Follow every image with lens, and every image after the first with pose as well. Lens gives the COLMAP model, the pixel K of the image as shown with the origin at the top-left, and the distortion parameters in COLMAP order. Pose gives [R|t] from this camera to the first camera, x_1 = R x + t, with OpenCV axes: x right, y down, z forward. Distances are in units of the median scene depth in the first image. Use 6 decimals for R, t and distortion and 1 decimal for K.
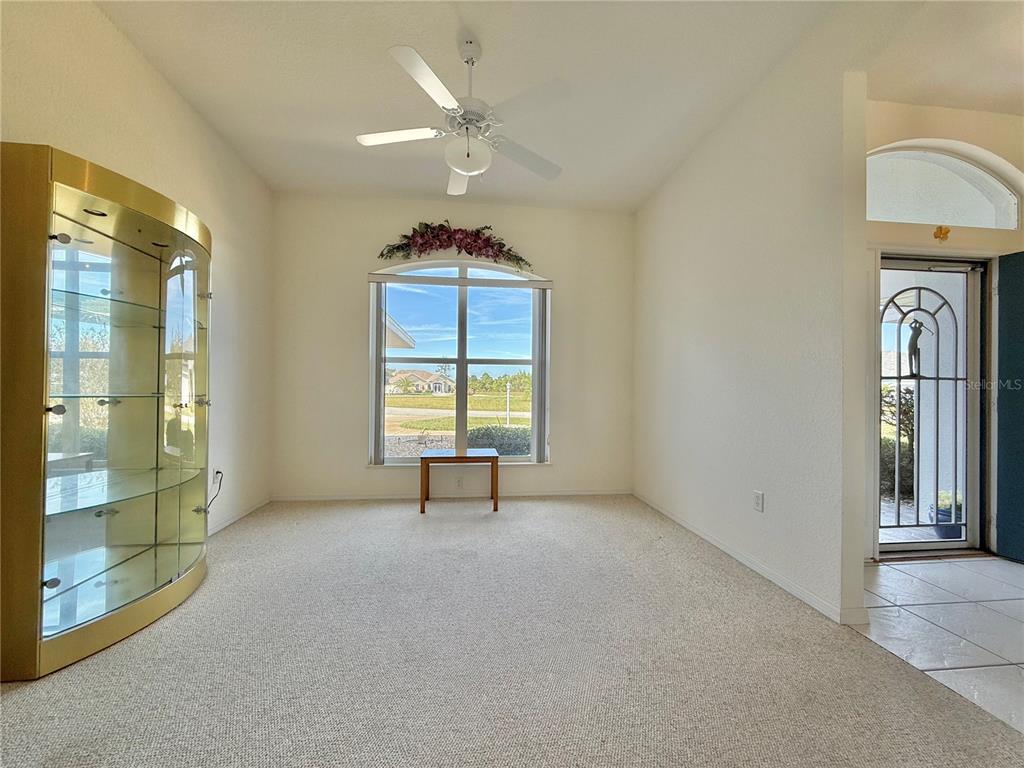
lens RADIAL K [[411.0, 0, 513.1], [0, 411.0, 386.7], [0, 0, 1]] dist [0.001871, -0.000077]
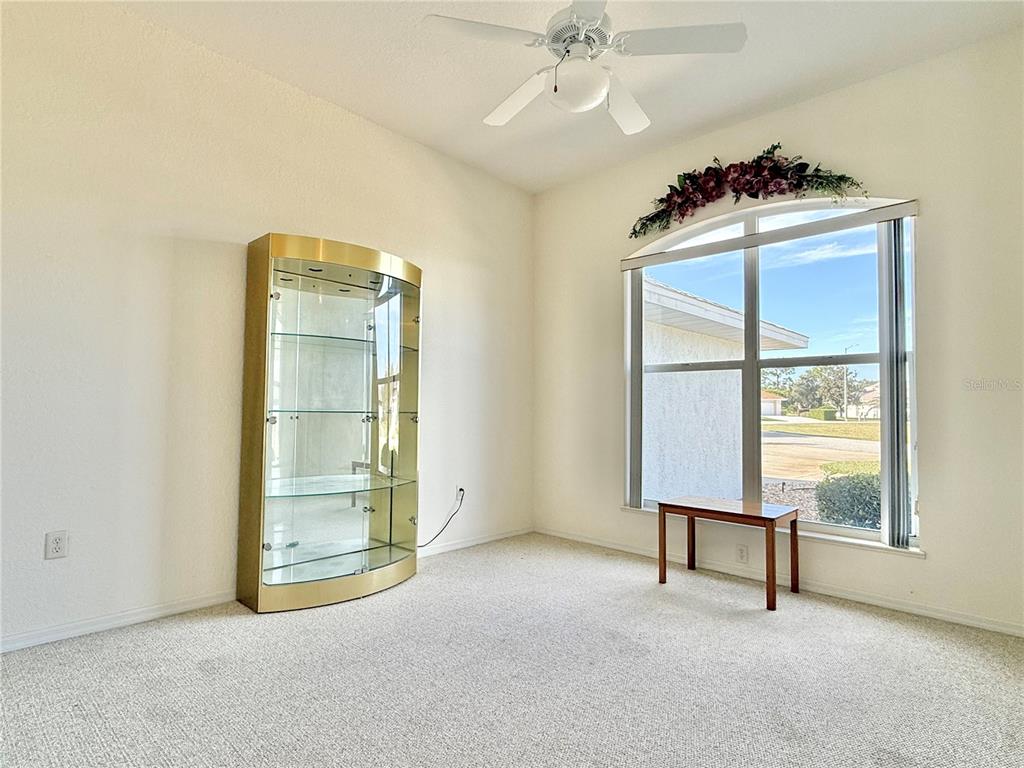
lens RADIAL K [[553.4, 0, 511.8], [0, 553.4, 386.6], [0, 0, 1]] dist [-0.004543, 0.000113]
pose [[0.631975, -0.034035, -0.774241, 0.320026], [0.003063, 0.999137, -0.041421, 0.008305], [0.774982, 0.023806, 0.631534, 0.171367]]
